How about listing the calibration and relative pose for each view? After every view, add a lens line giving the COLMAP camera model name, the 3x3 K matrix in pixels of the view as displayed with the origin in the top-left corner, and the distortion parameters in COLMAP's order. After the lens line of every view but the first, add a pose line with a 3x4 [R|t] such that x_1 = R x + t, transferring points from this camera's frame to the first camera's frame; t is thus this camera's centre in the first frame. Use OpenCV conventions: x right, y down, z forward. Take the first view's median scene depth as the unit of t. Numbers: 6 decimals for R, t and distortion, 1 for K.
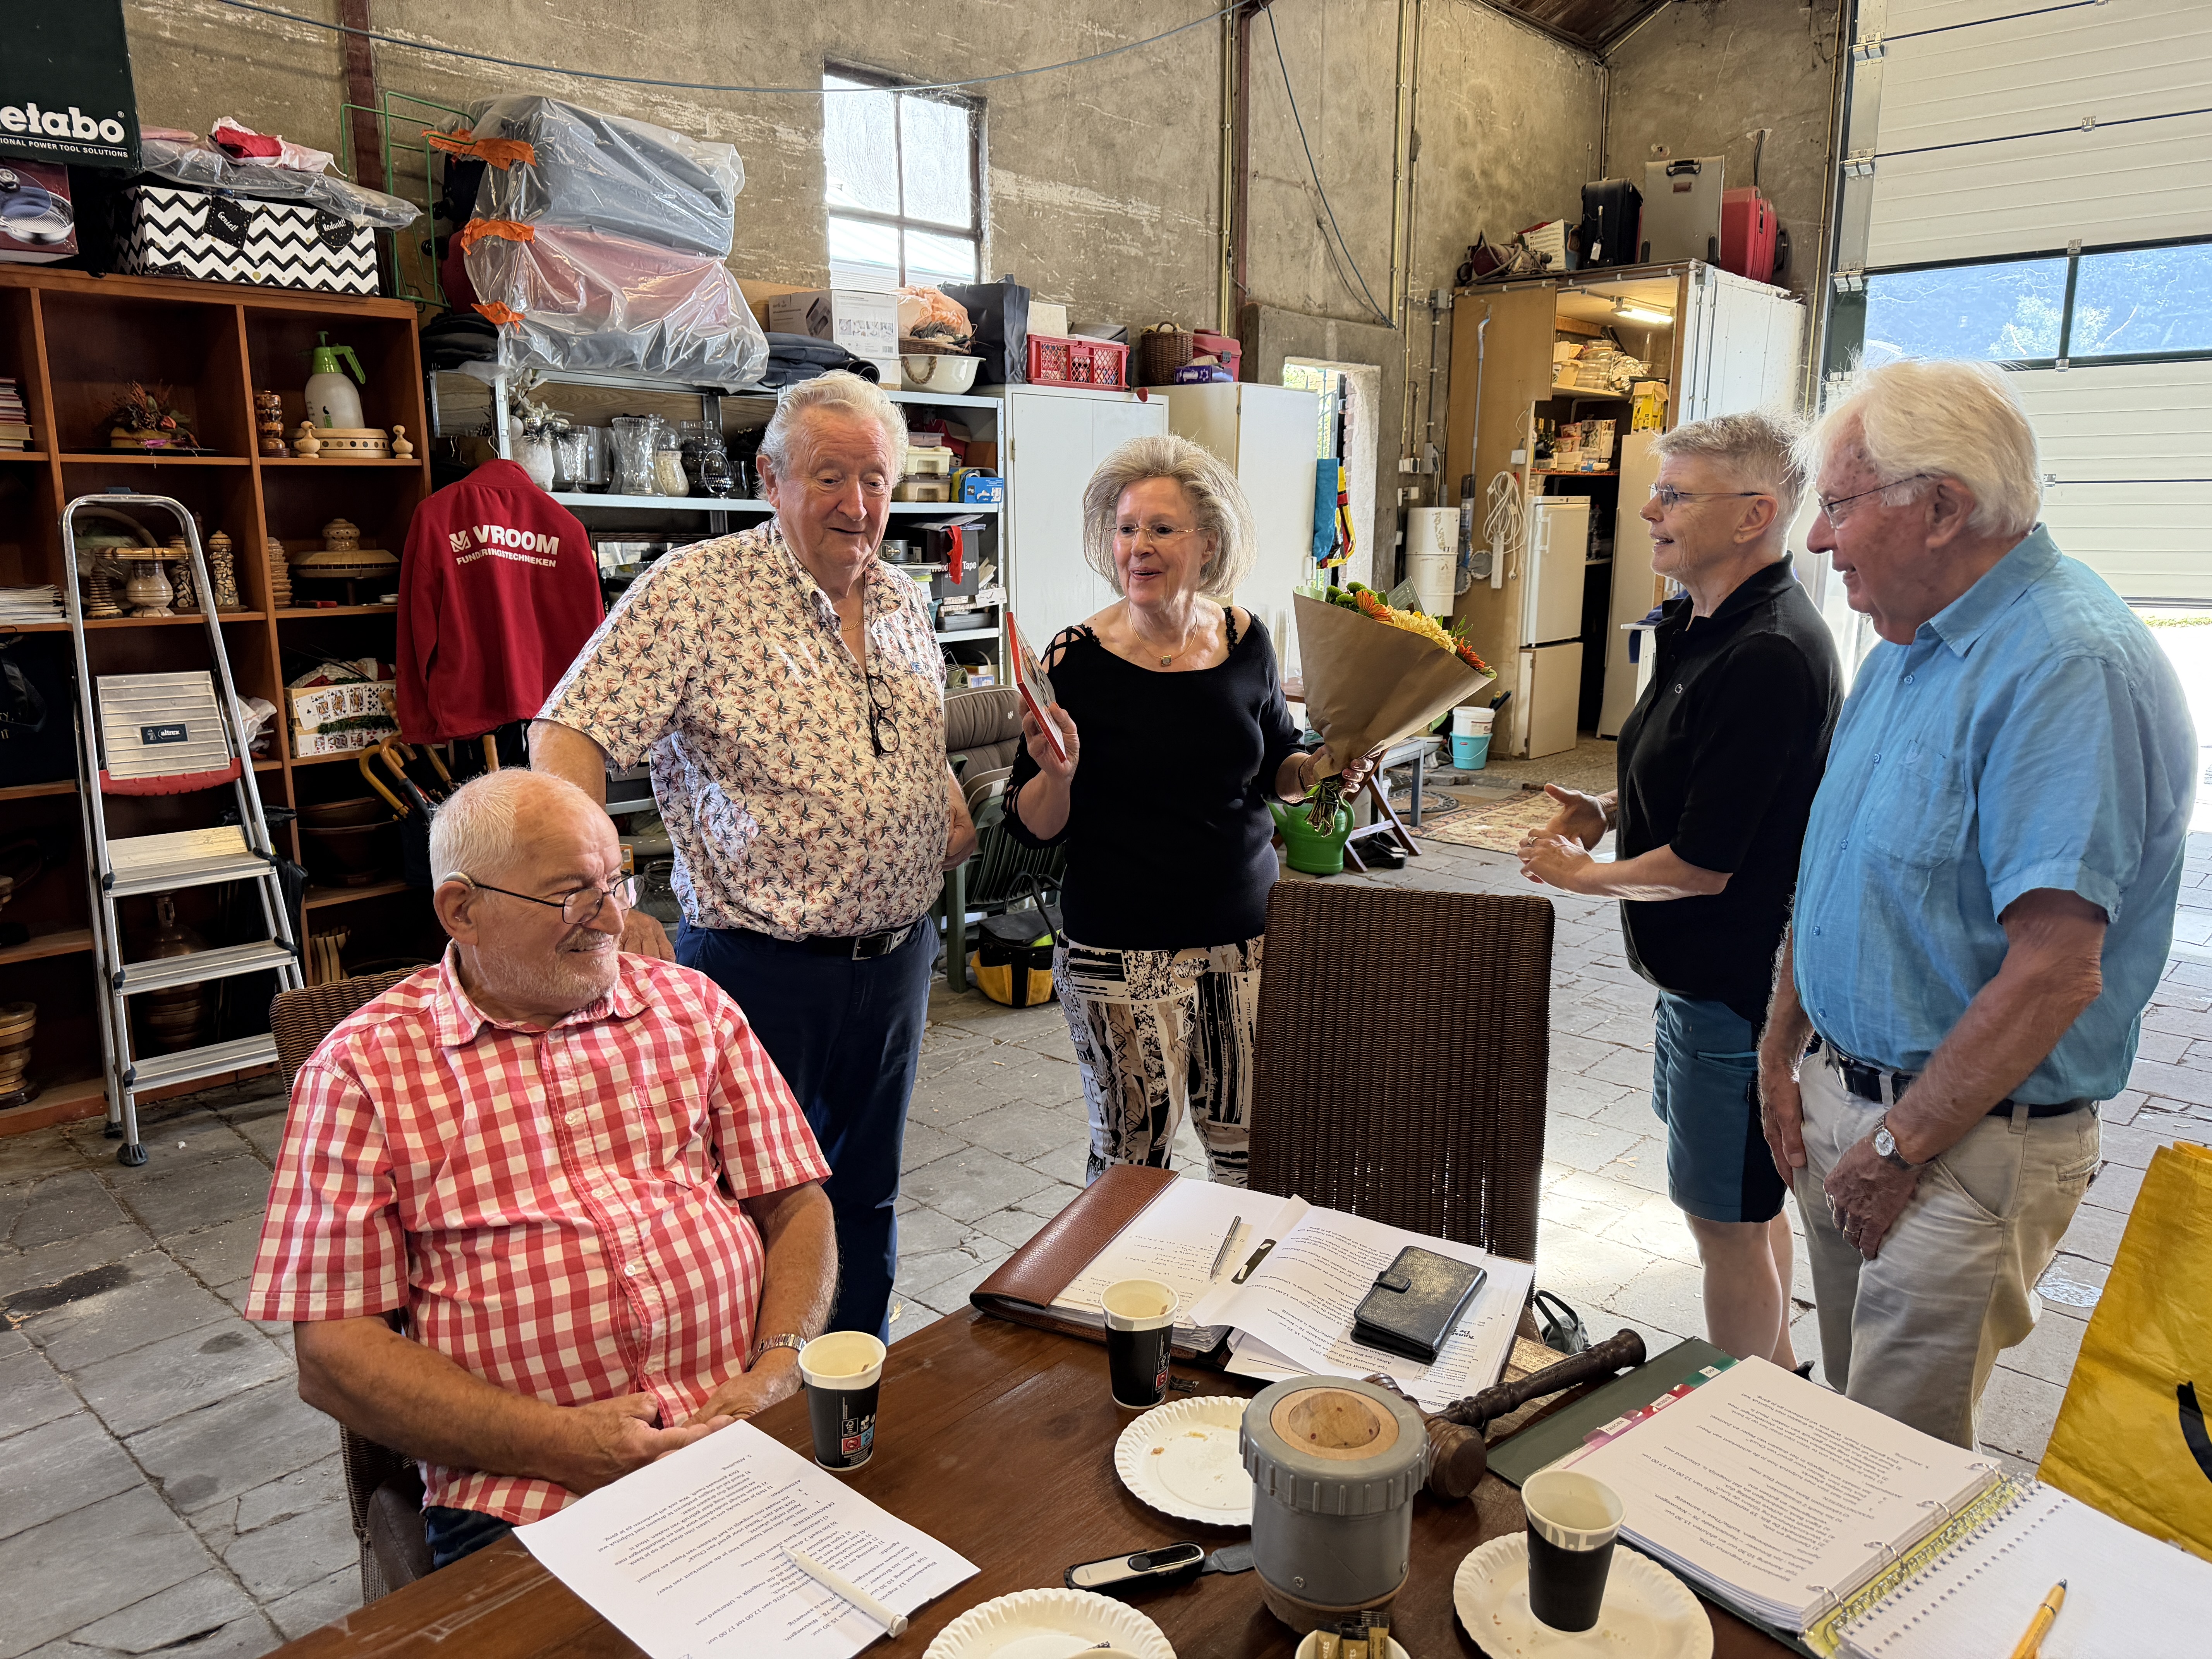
lens RADIAL K [[1585.8, 0, 1064.1], [0, 1585.8, 835.7], [0, 0, 1]] dist [0.037215, -0.064977]
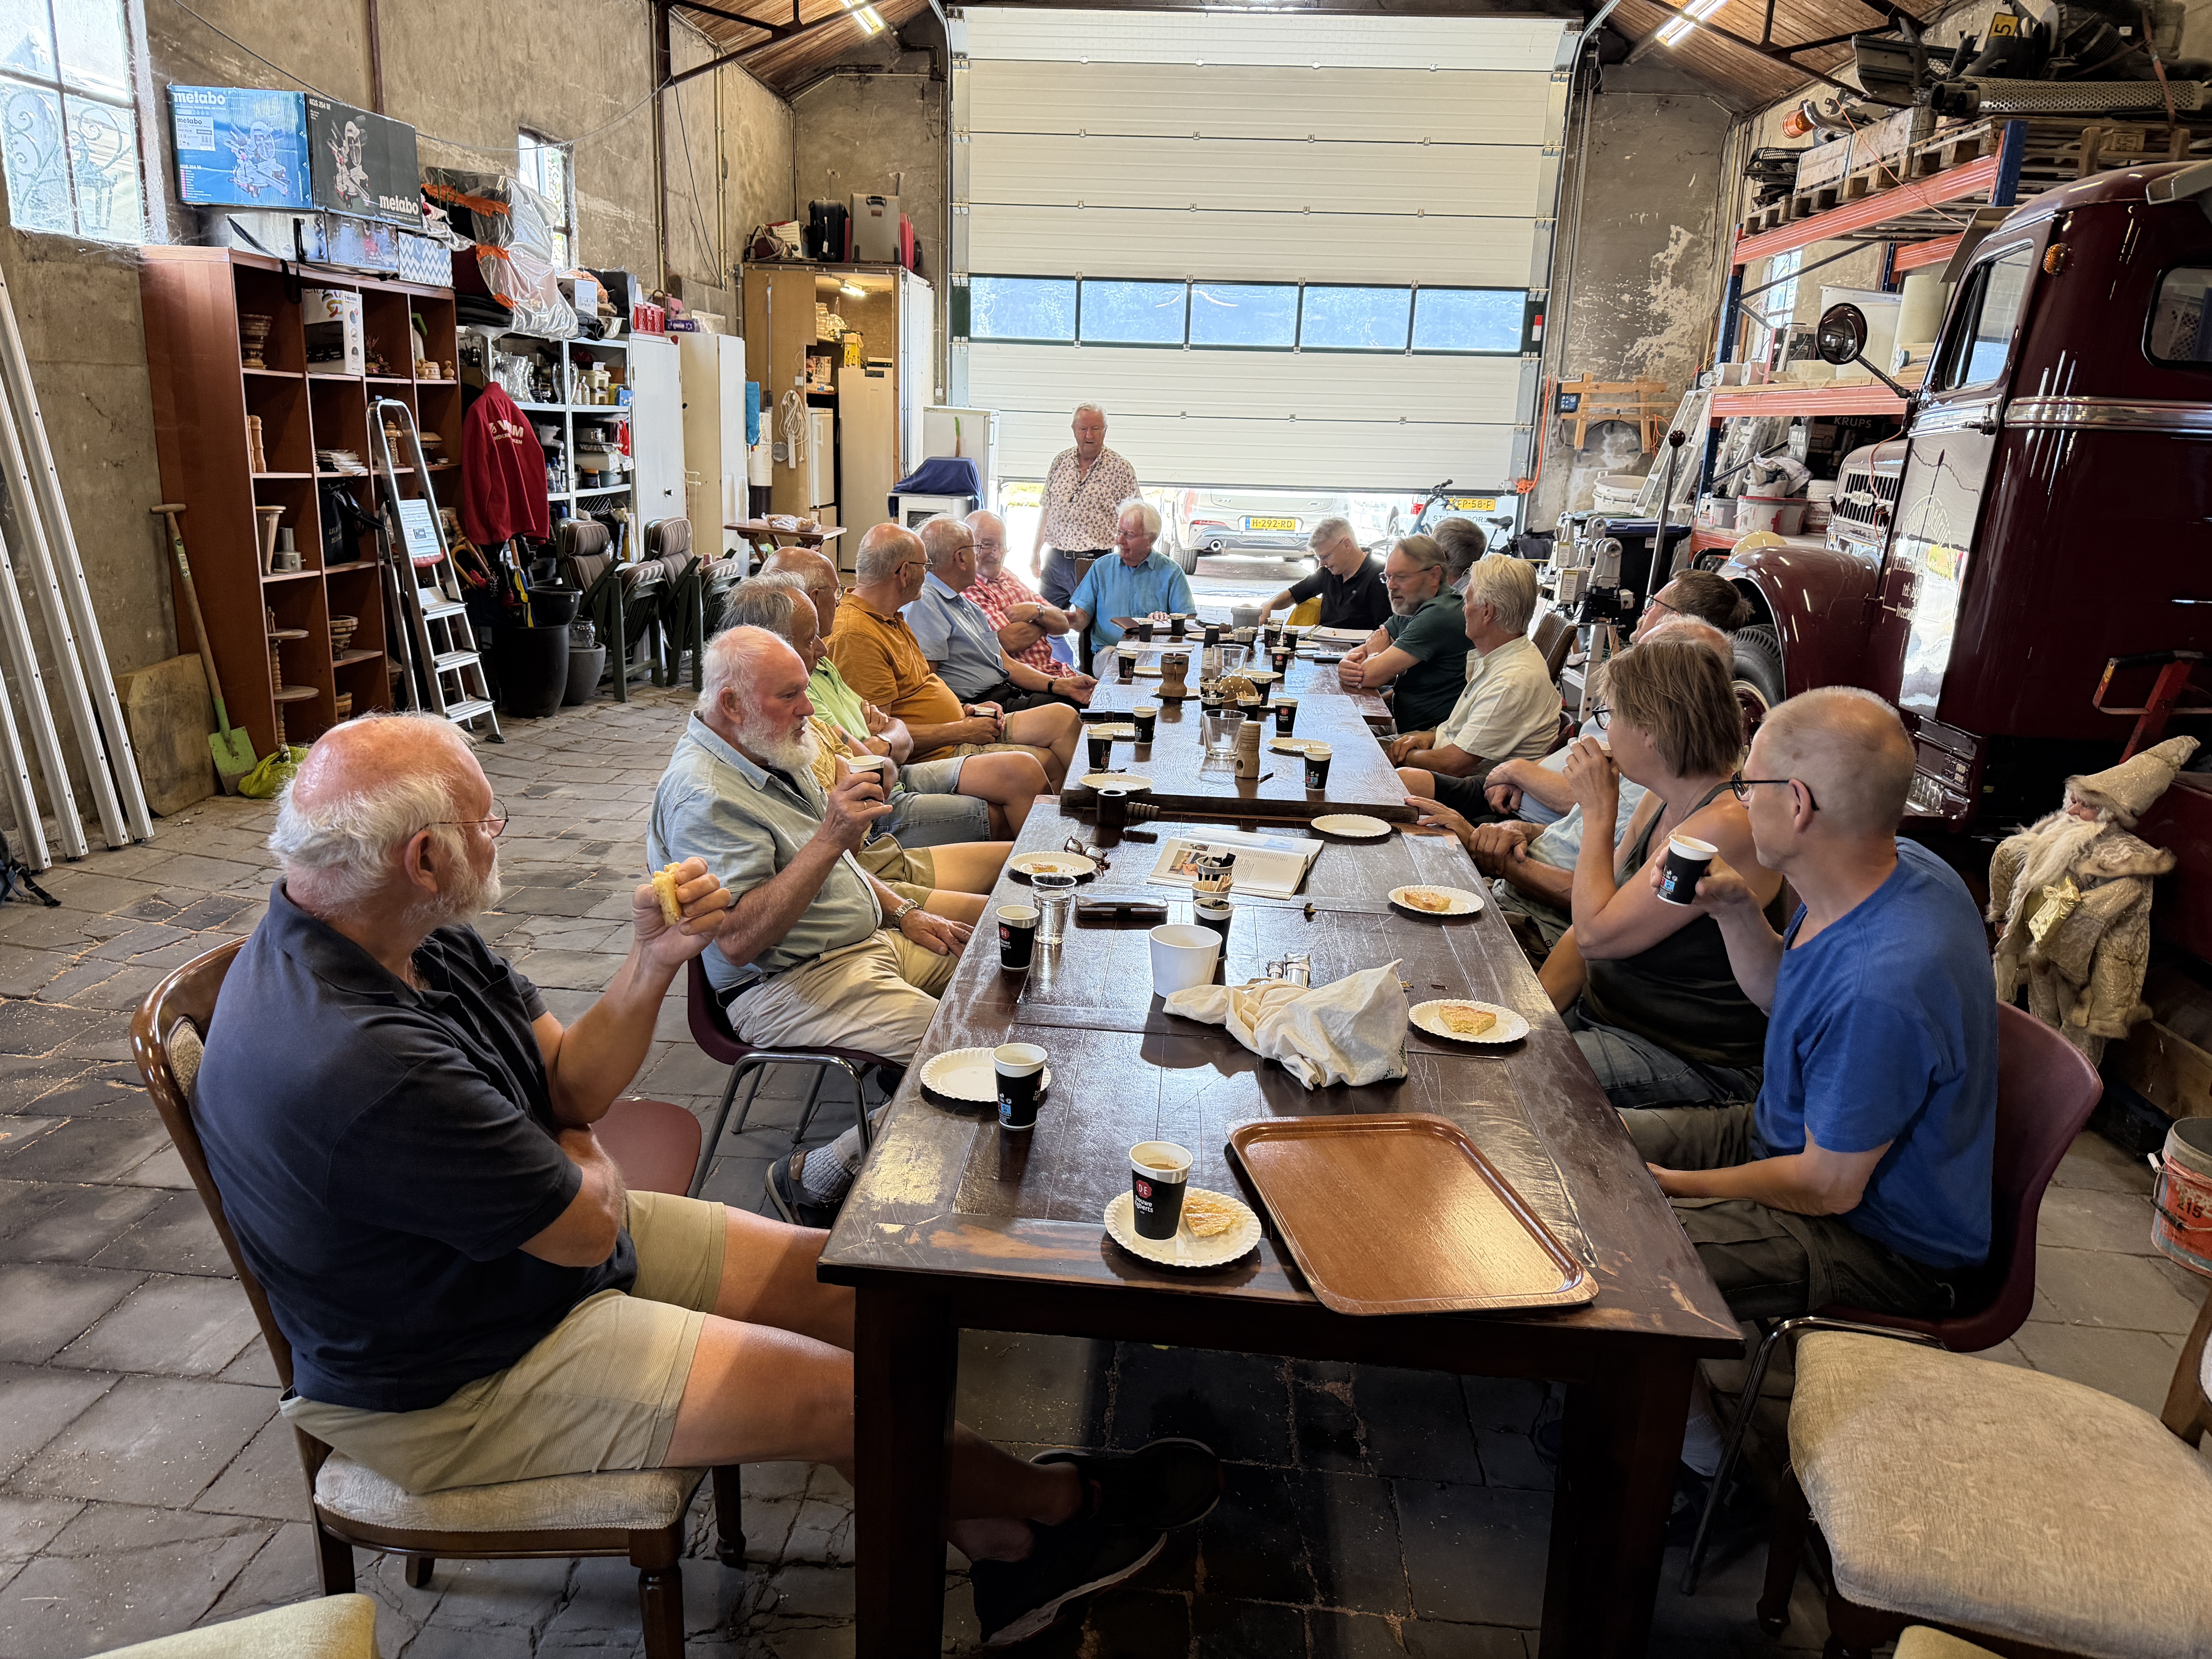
lens RADIAL K [[1587.5, 0, 1106.0], [0, 1587.5, 829.5], [0, 0, 1]] dist [0.020419, -0.019901]
pose [[0.782296, -0.126294, 0.609970, -0.478191], [0.085537, 0.991734, 0.095636, 0.072749], [-0.617007, -0.022640, 0.786632, -0.409073]]
